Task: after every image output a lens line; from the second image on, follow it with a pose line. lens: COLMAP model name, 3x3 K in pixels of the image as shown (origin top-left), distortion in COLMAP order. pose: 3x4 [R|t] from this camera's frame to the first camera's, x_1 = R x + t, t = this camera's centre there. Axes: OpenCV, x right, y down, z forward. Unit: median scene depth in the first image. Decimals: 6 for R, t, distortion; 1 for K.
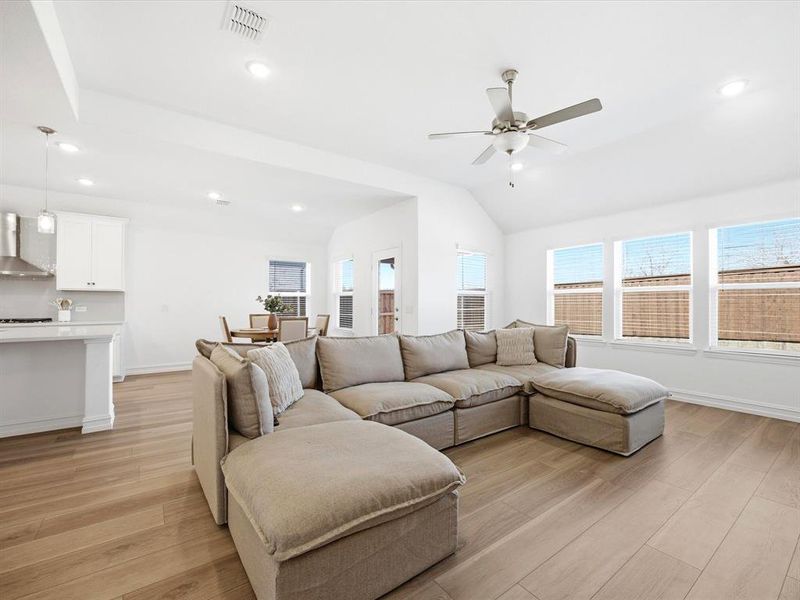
lens RADIAL K [[353.9, 0, 400.0], [0, 353.9, 300.0], [0, 0, 1]] dist [-0.011616, 0.000383]
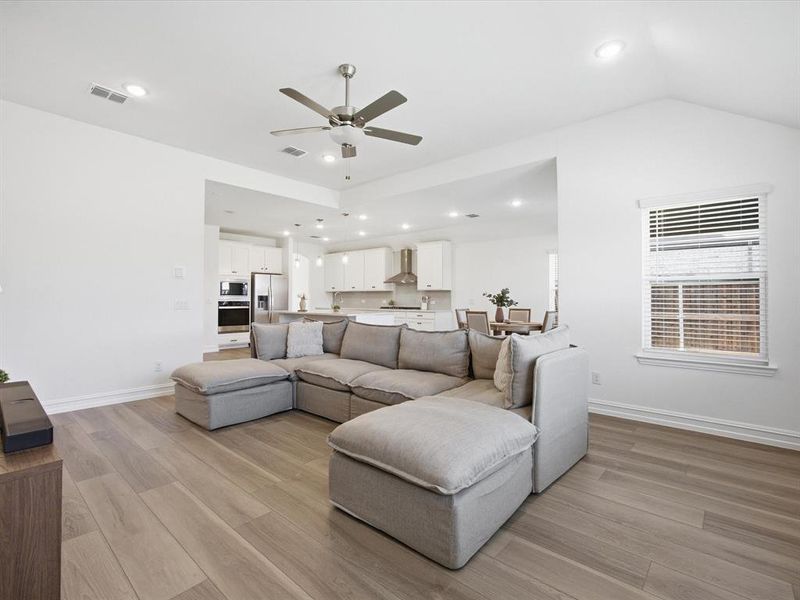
lens RADIAL K [[377.8, 0, 400.0], [0, 377.8, 300.0], [0, 0, 1]] dist [-0.000636, 0.000012]
pose [[0.221238, 0.004256, -0.975211, 0.749690], [0.009728, 0.999931, 0.006571, 0.003720], [0.975171, -0.010940, 0.221181, 0.495912]]
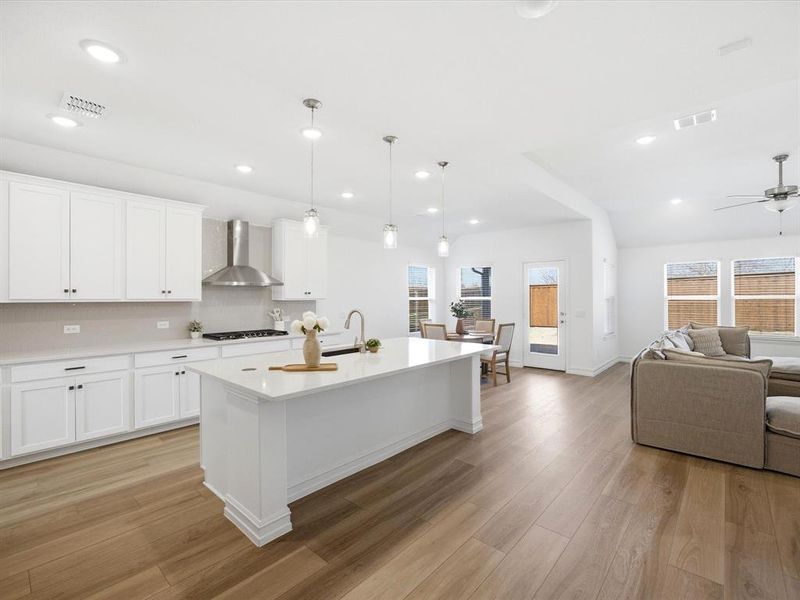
lens RADIAL K [[353.9, 0, 400.0], [0, 353.9, 300.0], [0, 0, 1]] dist [-0.011616, 0.000383]
pose [[0.980647, -0.005104, 0.195719, -0.828408], [0.001412, 0.999819, 0.018999, -0.046856], [-0.195780, -0.018355, 0.980476, -0.035553]]
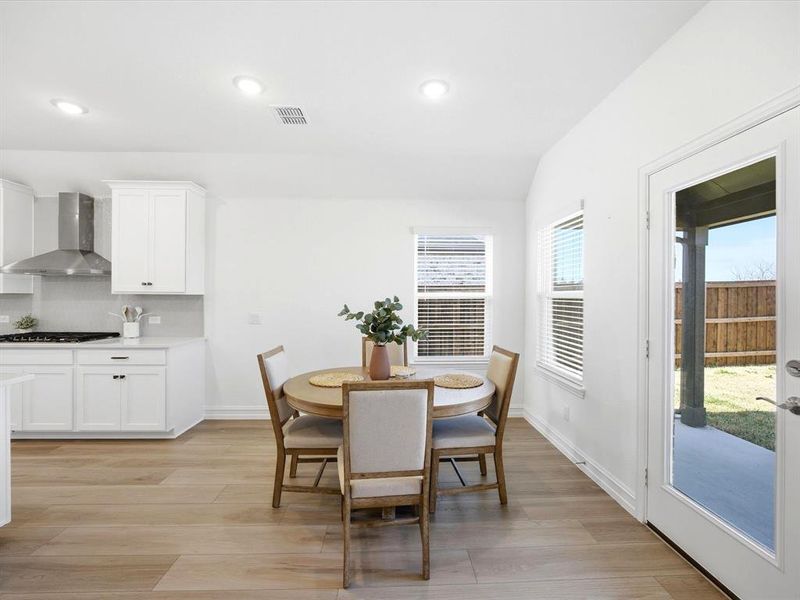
lens RADIAL K [[353.9, 0, 400.0], [0, 353.9, 300.0], [0, 0, 1]] dist [-0.011616, 0.000383]
pose [[0.825935, 0.006914, -0.563723, -0.103668], [0.000261, 0.999920, 0.012647, -0.024796], [0.563765, -0.010592, 0.825867, 0.717979]]
